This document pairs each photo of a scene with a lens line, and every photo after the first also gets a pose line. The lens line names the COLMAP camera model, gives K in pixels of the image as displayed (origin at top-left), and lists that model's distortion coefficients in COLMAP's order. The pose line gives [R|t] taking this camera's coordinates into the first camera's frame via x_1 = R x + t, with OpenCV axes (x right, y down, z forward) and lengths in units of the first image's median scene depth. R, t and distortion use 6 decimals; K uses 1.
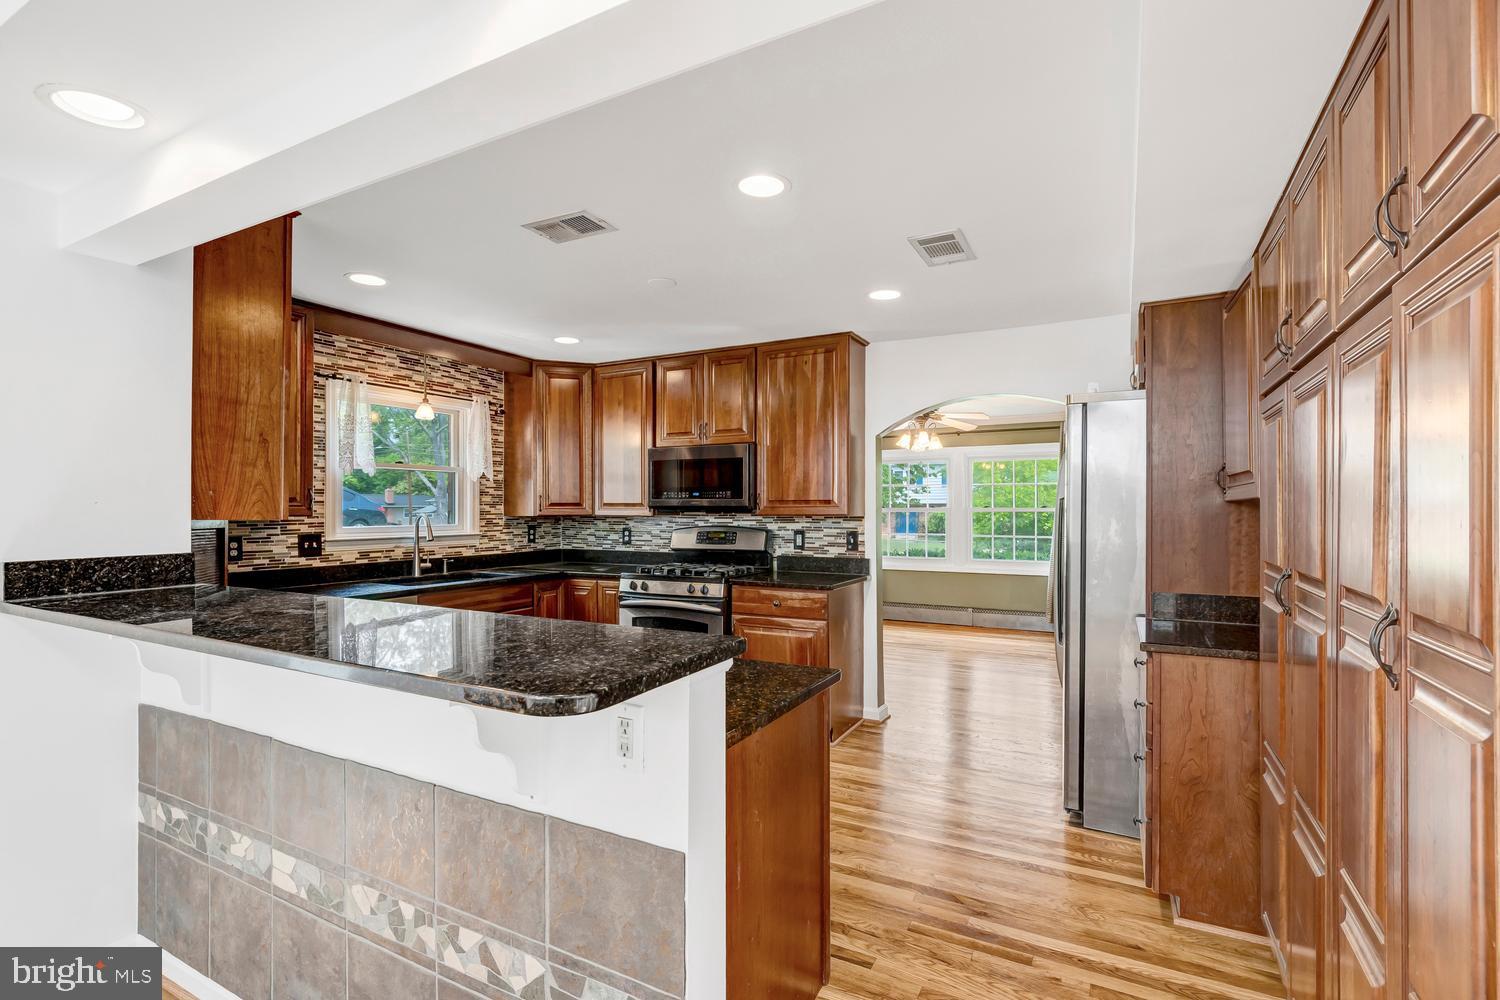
lens RADIAL K [[702.8, 0, 750.0], [0, 702.8, 500.0], [0, 0, 1]] dist [-0.001929, -0.000029]
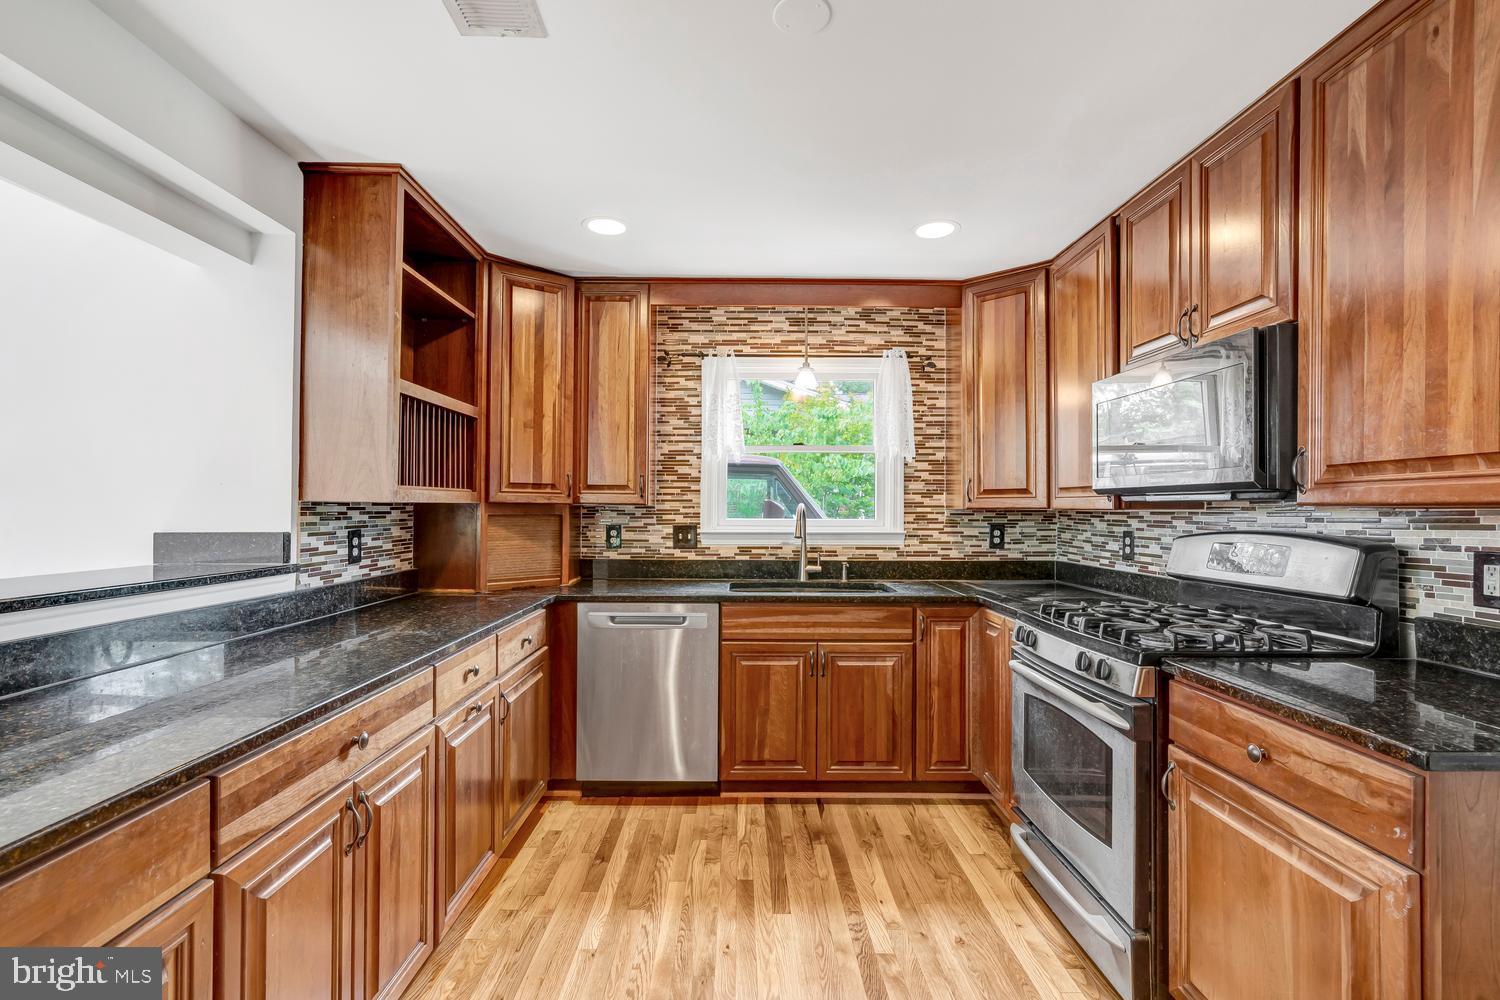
lens RADIAL K [[685.7, 0, 750.0], [0, 685.7, 500.0], [0, 0, 1]] dist [-0.001928, 0.000153]
pose [[0.480597, -0.009078, -0.876895, 0.193624], [0.006234, 0.999957, -0.006935, 0.018858], [0.876920, -0.002134, 0.480632, 0.543468]]
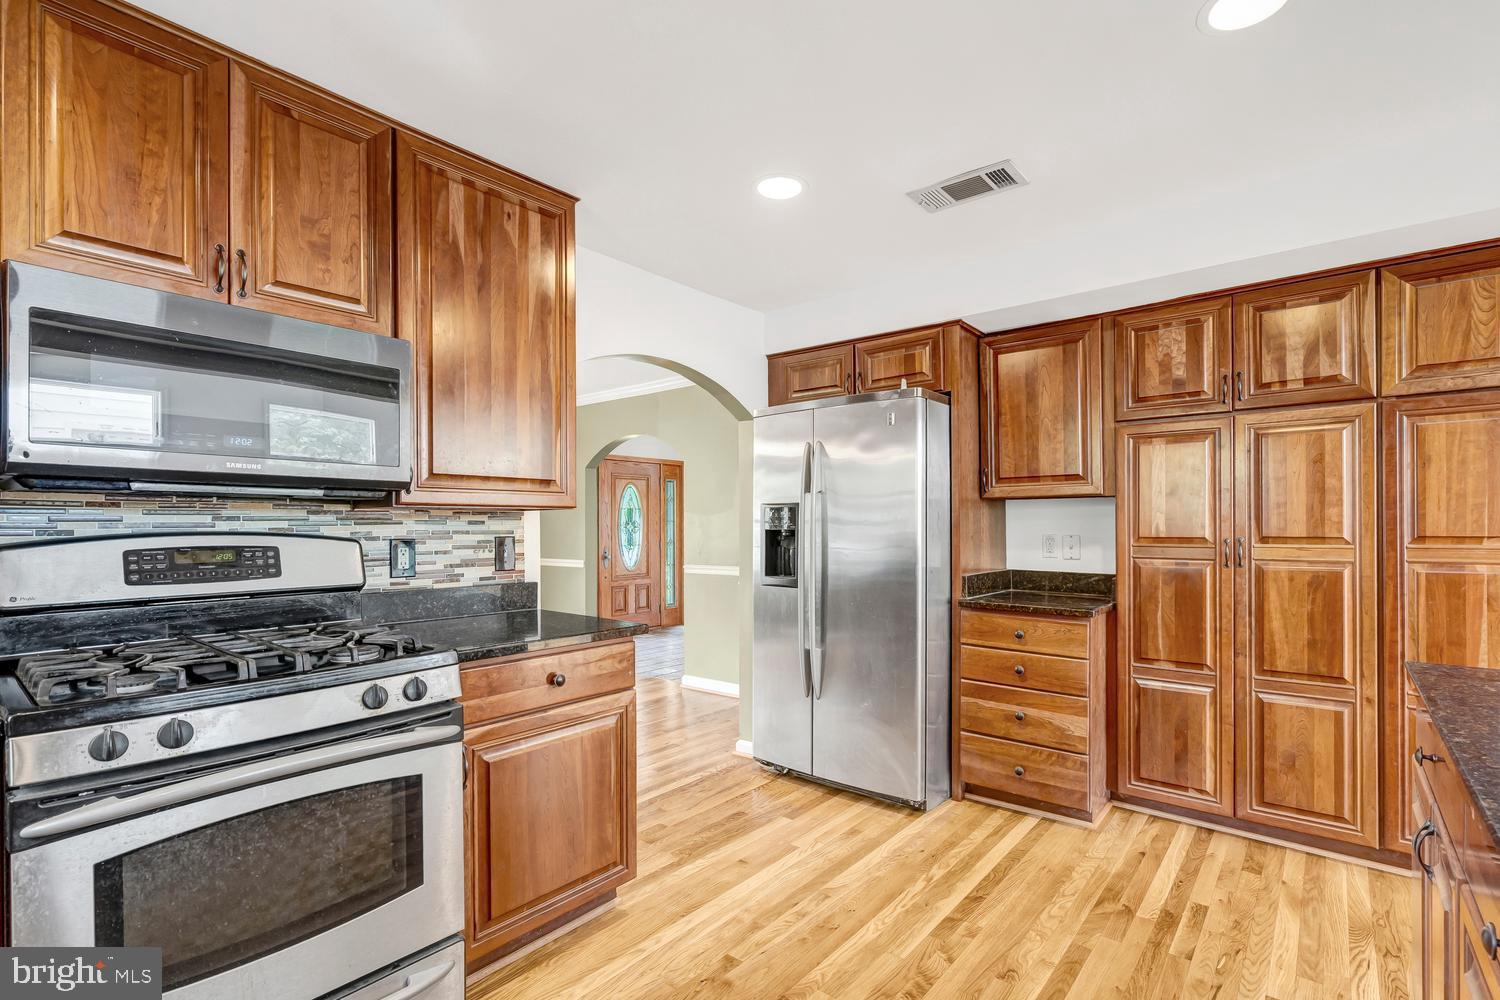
lens RADIAL K [[700.3, 0, 754.9], [0, 700.3, 524.9], [0, 0, 1]] dist [-0.002071, 0.000050]
pose [[0.197467, 0.001833, 0.980308, -0.377483], [-0.011272, 0.999936, 0.000400, 0.031217], [-0.980245, -0.011129, 0.197475, 0.679700]]
